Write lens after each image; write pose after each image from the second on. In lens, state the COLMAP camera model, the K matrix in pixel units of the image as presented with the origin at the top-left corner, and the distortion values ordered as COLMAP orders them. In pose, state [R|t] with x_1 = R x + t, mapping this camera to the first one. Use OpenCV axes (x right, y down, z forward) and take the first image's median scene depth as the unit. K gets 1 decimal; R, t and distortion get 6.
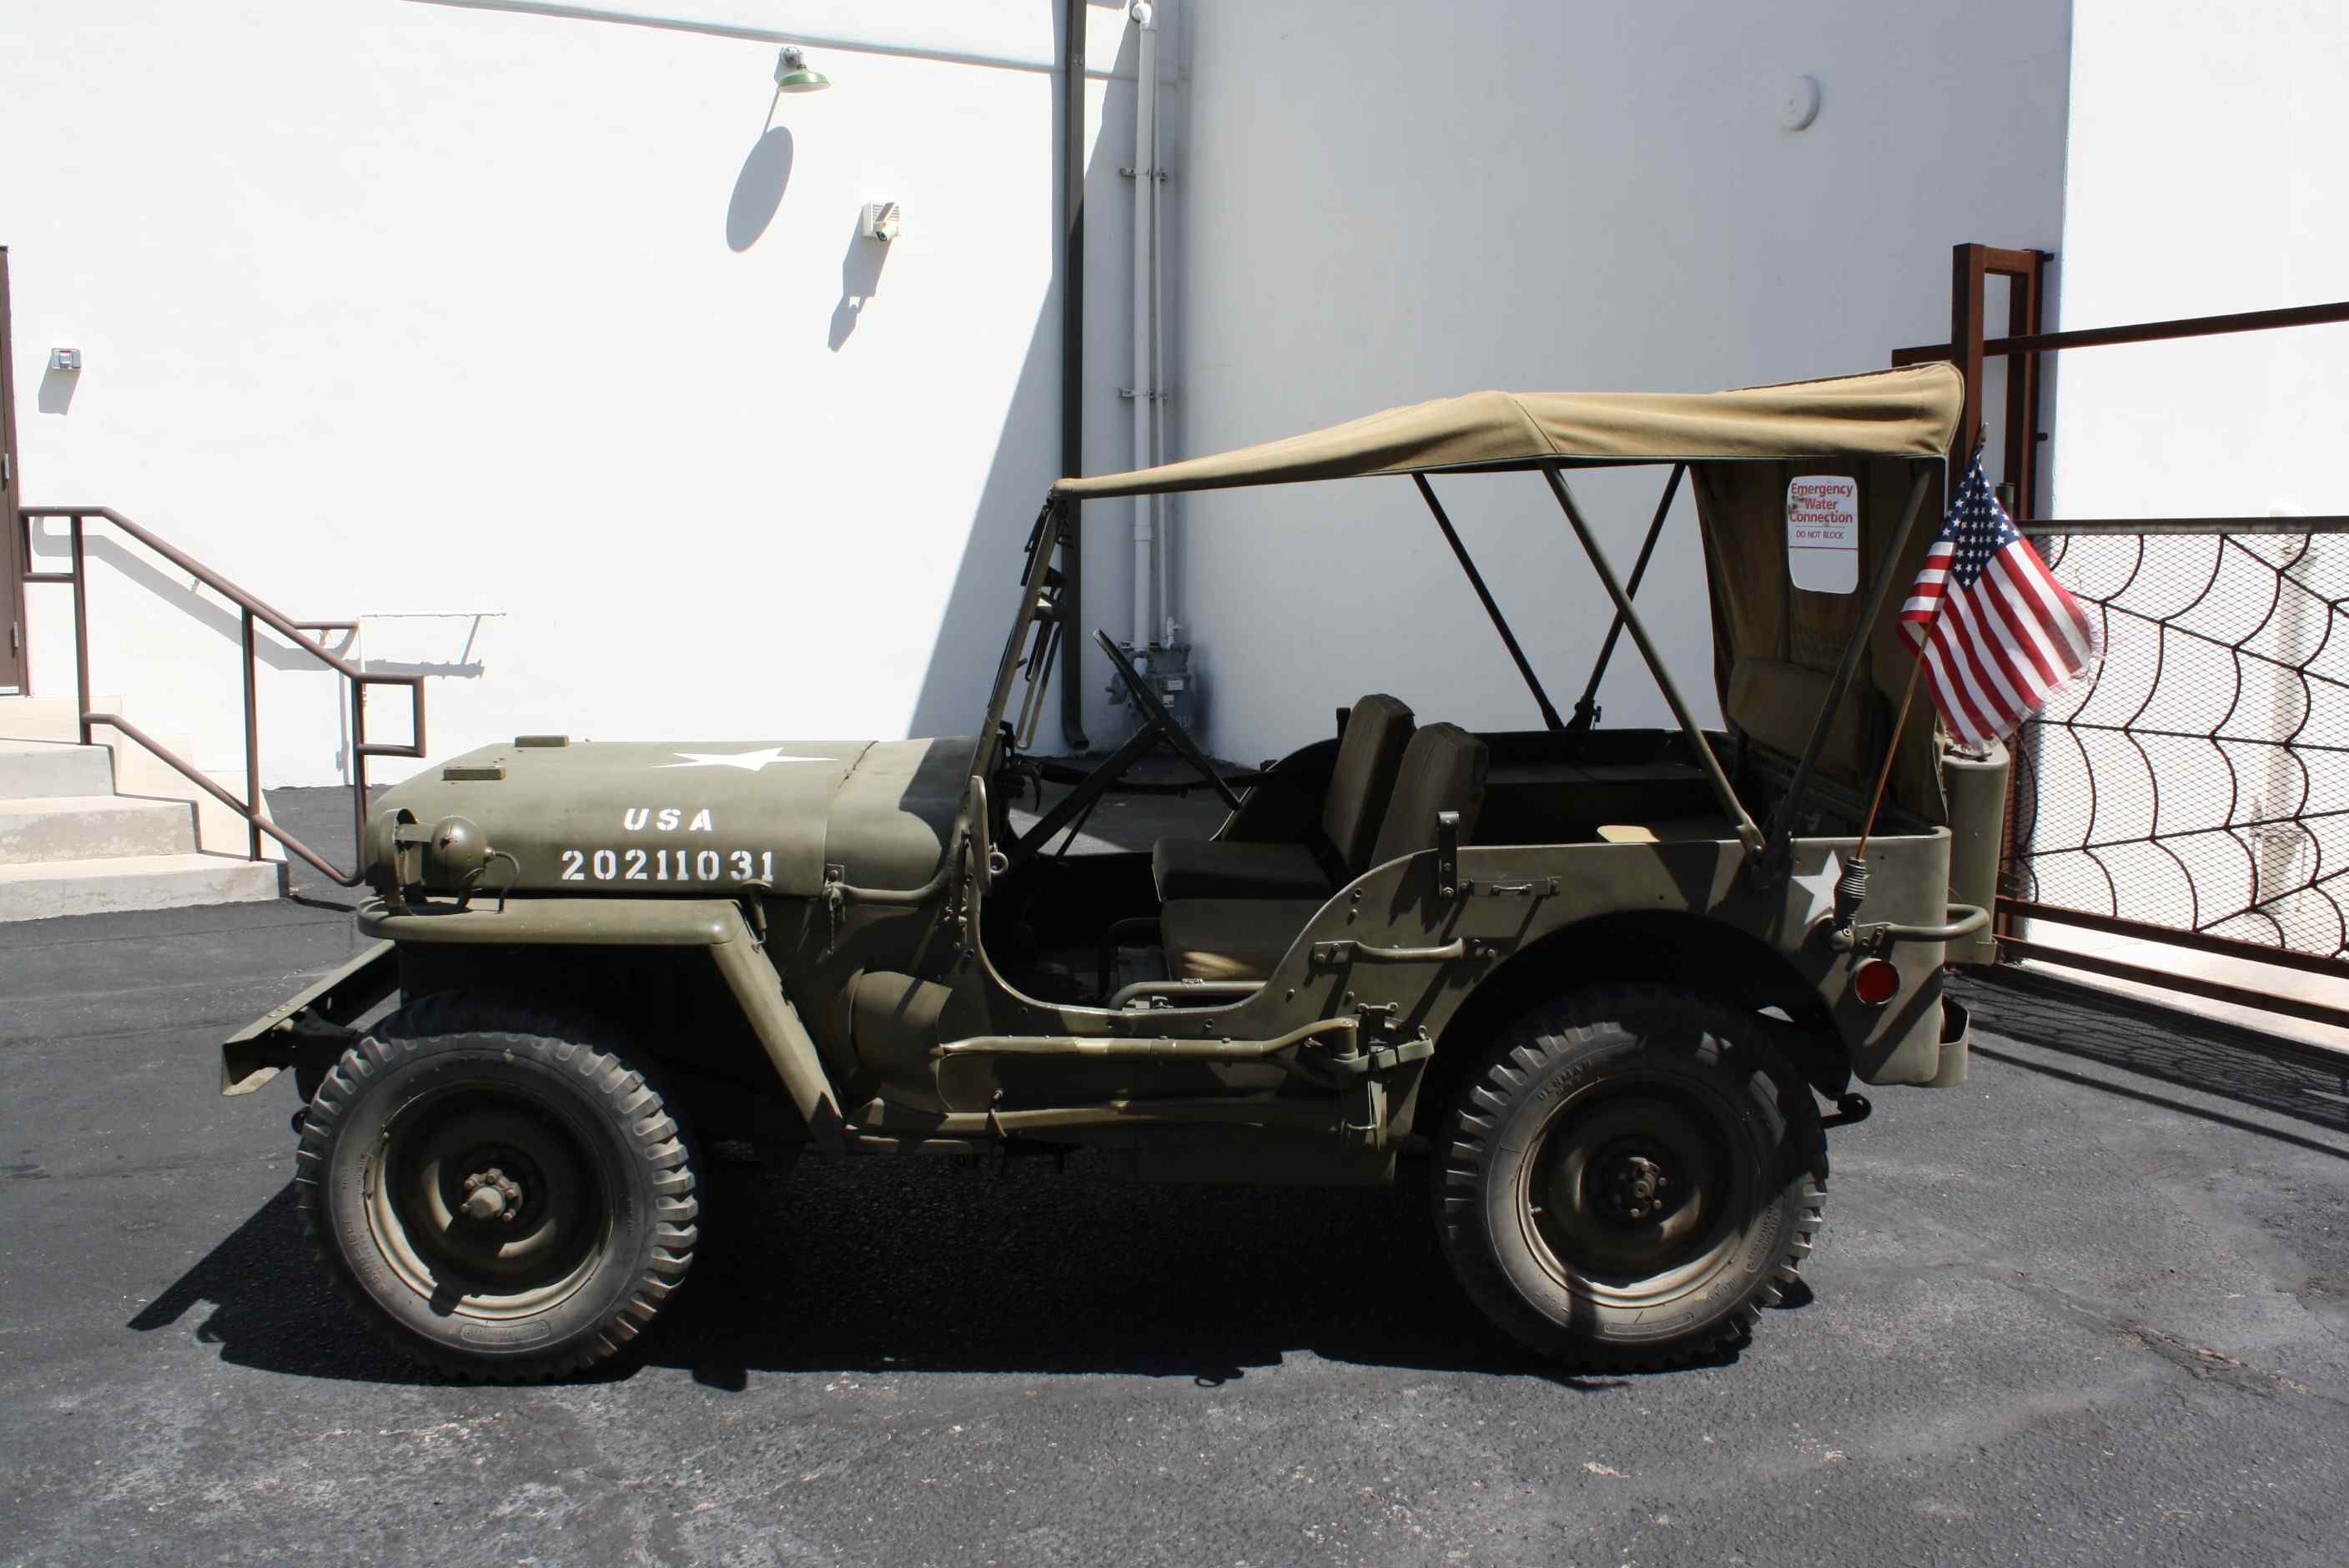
lens RADIAL K [[1983.9, 0, 1182.2], [0, 1983.9, 792.3], [0, 0, 1]] dist [-0.174179, 0.160383]
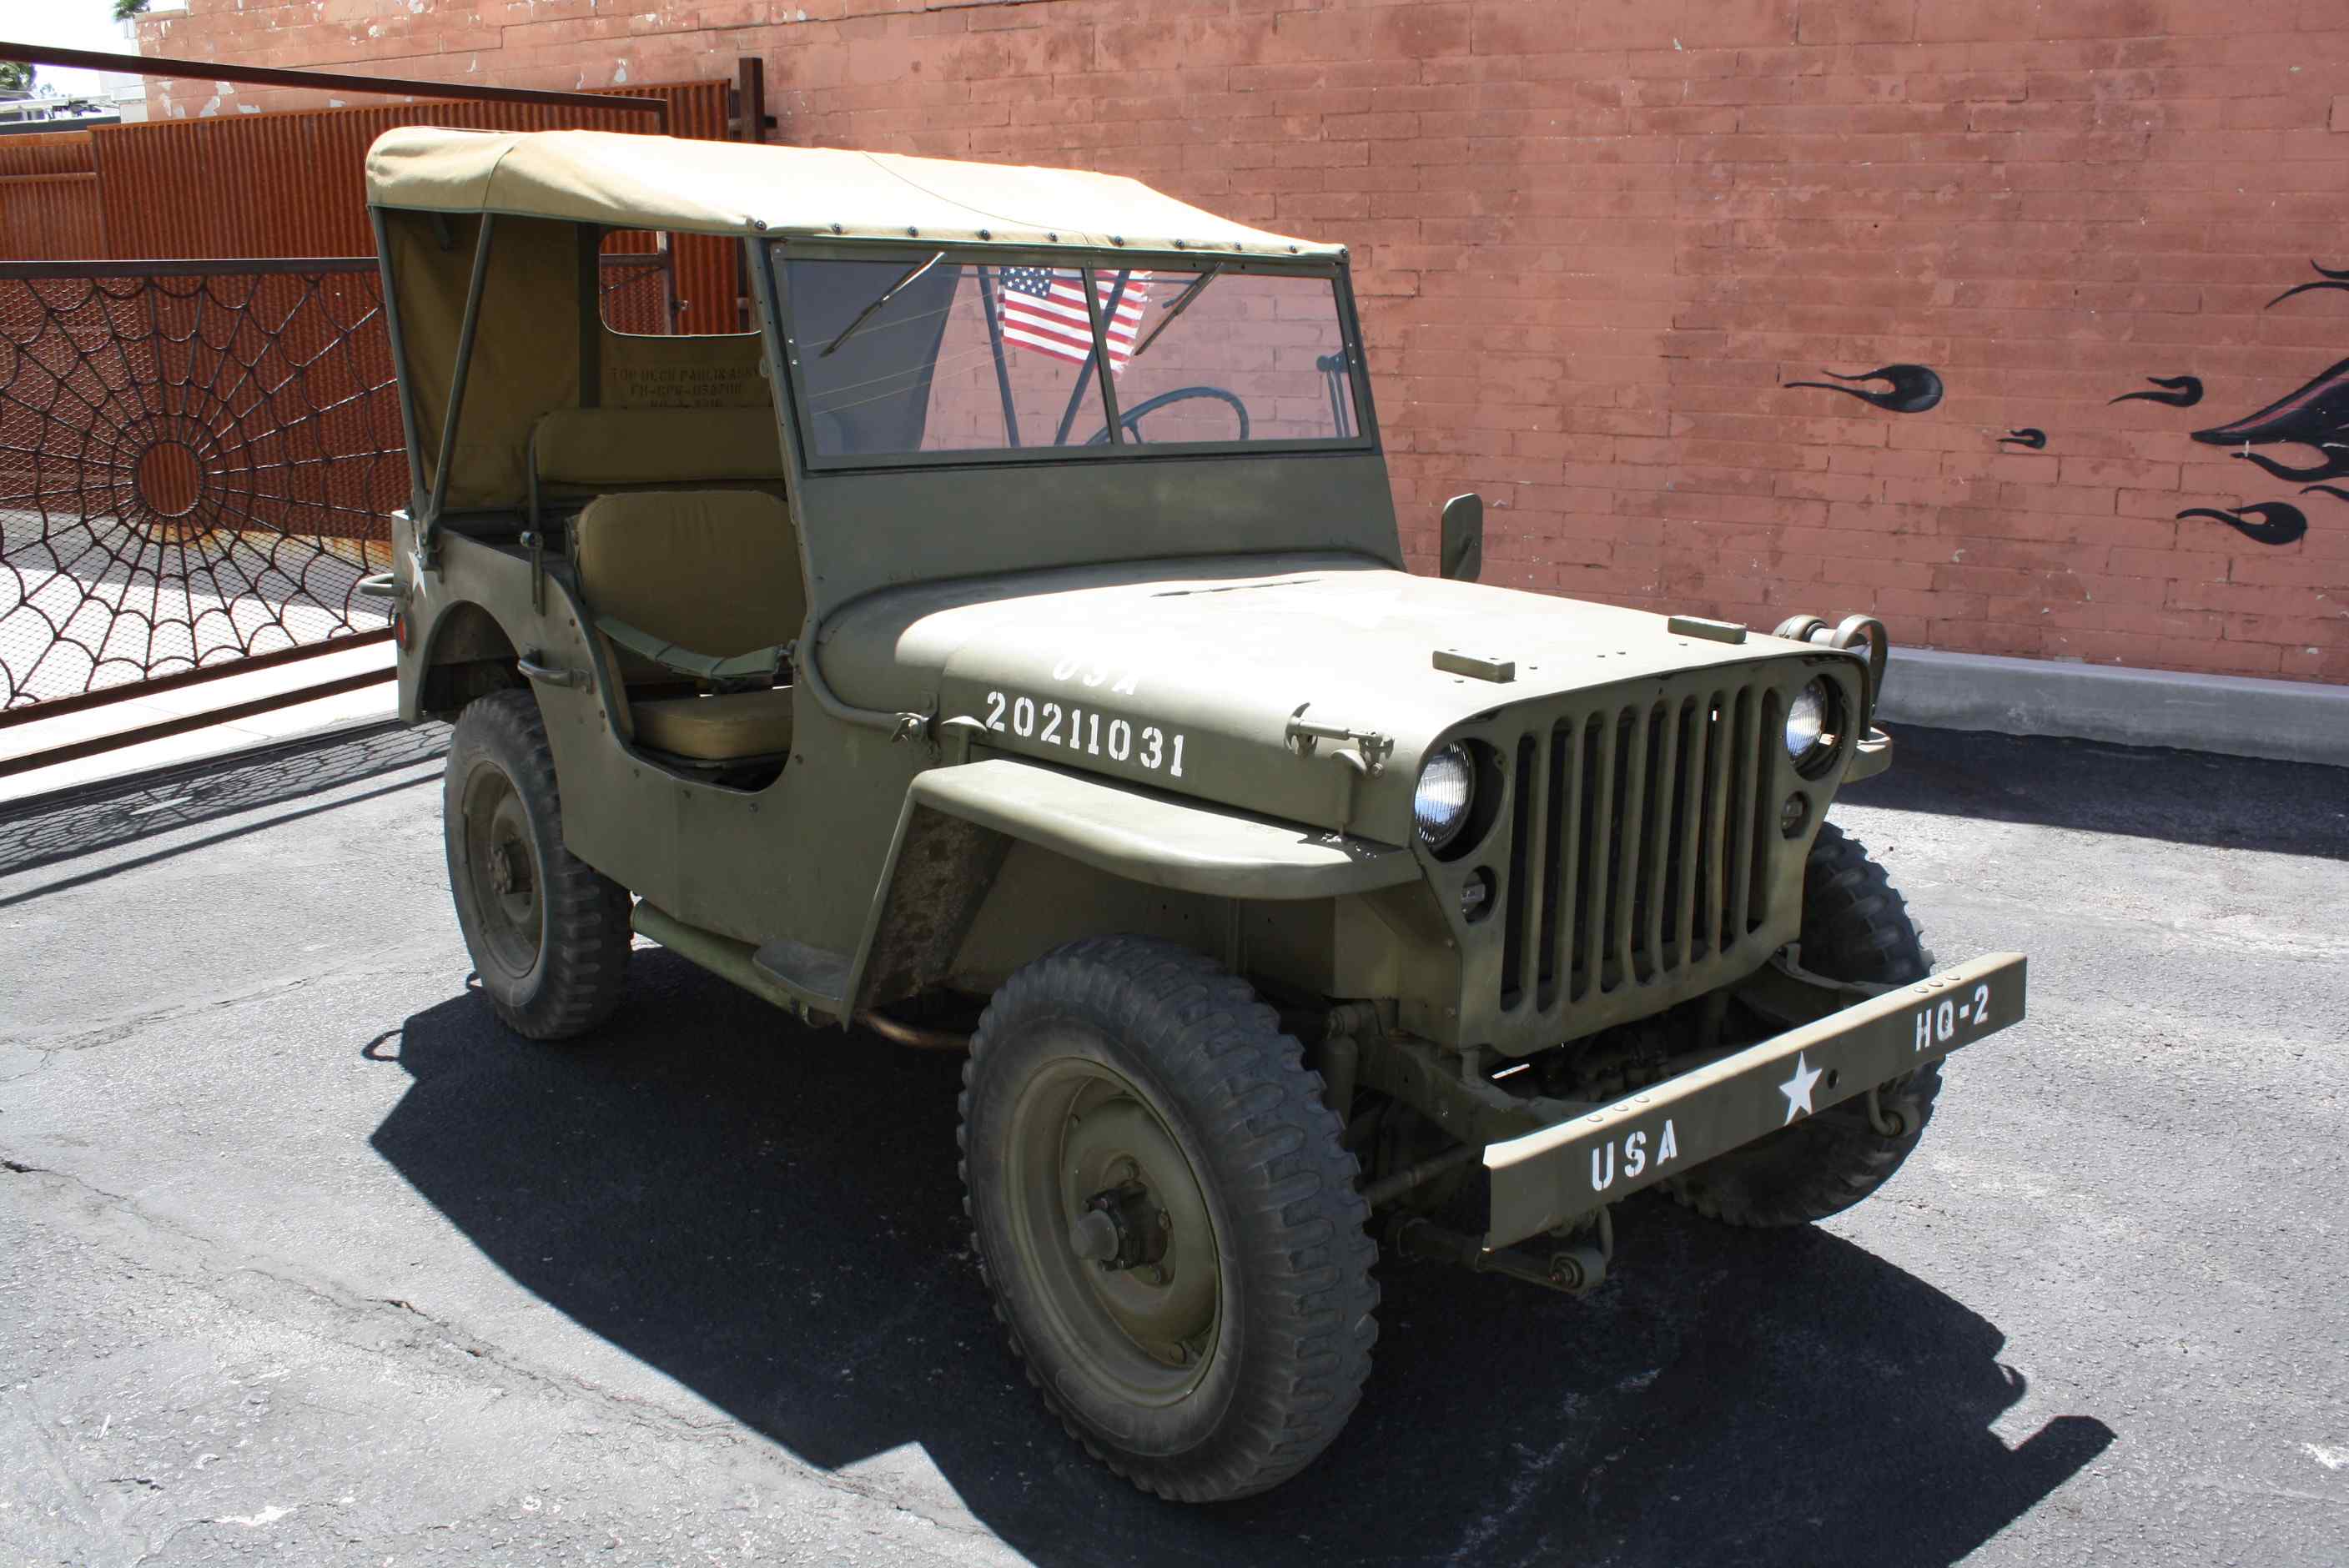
lens RADIAL K [[1983.9, 0, 1182.2], [0, 1983.9, 792.3], [0, 0, 1]] dist [-0.174179, 0.160383]
pose [[-0.605383, -0.208655, 0.768098, -0.896552], [0.092535, 0.940032, 0.328293, -0.232118], [-0.790537, 0.269819, -0.549772, 1.710556]]
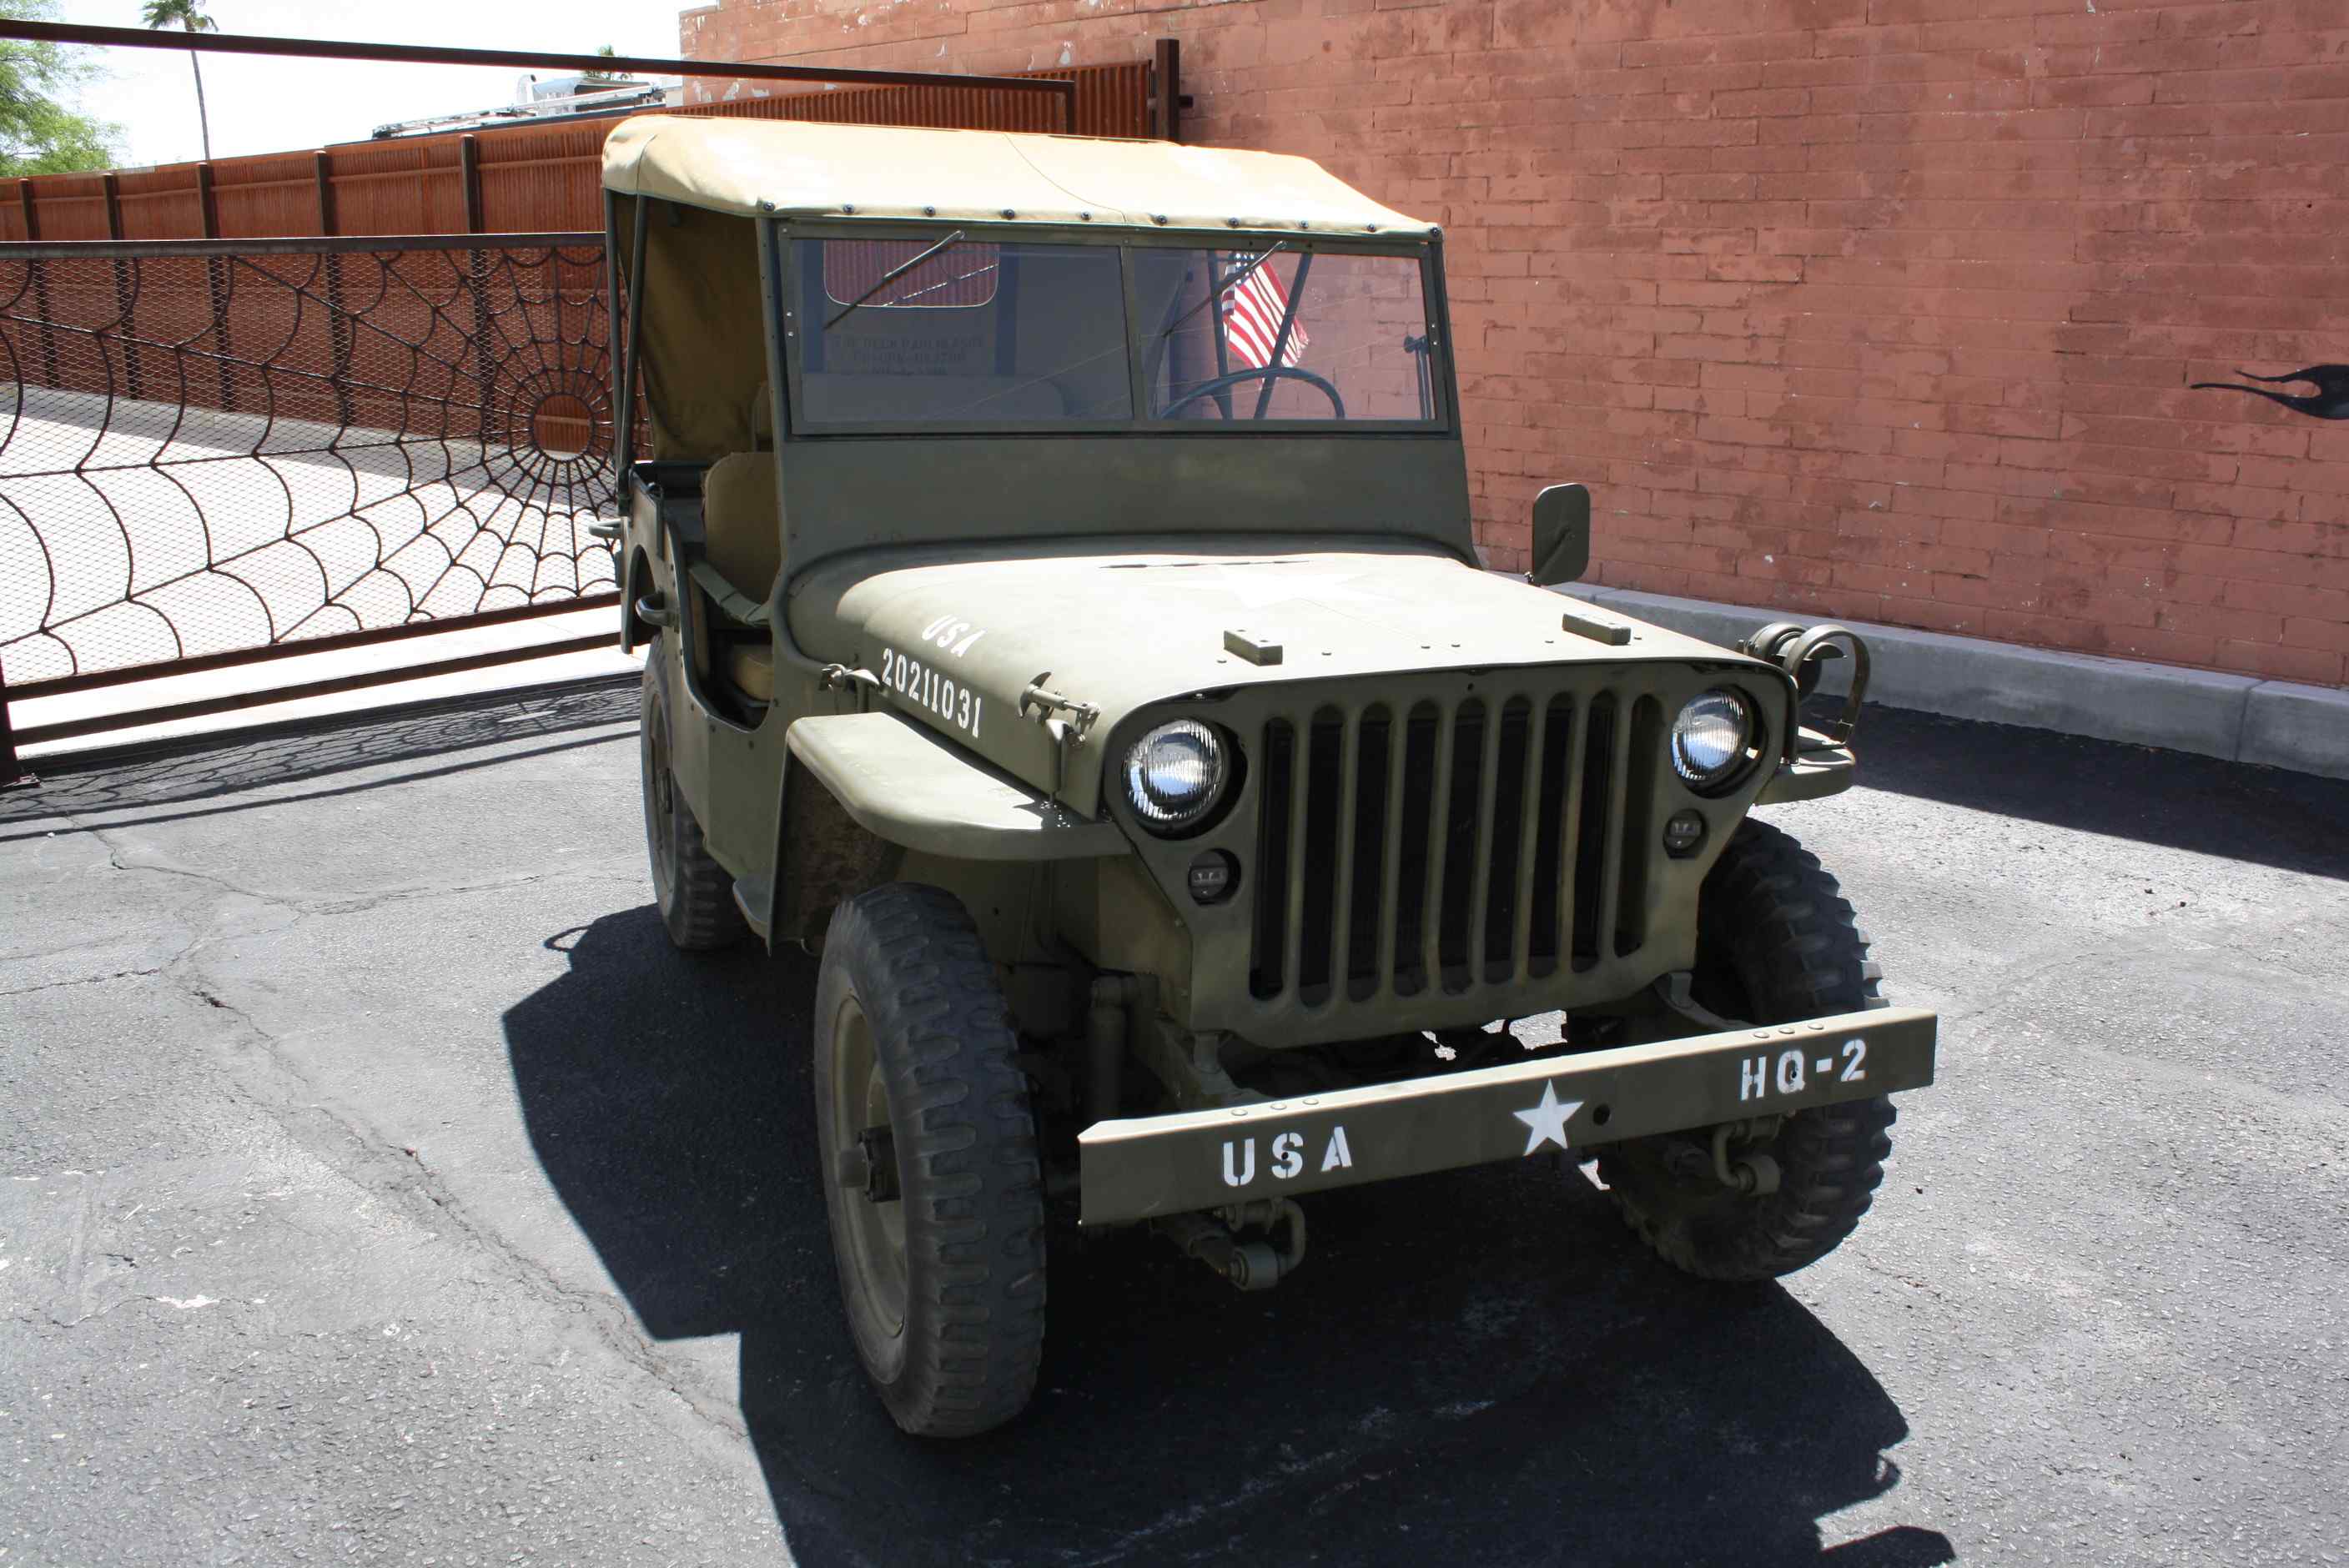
lens RADIAL K [[1988.8, 0, 1174.5], [0, 1988.8, 784.0], [0, 0, 1]] dist [-0.167564, 0.145907]
pose [[-0.329201, -0.251609, 0.910121, -1.049670], [0.111433, 0.946759, 0.302044, -0.201993], [-0.937662, 0.200850, -0.283636, 1.459863]]
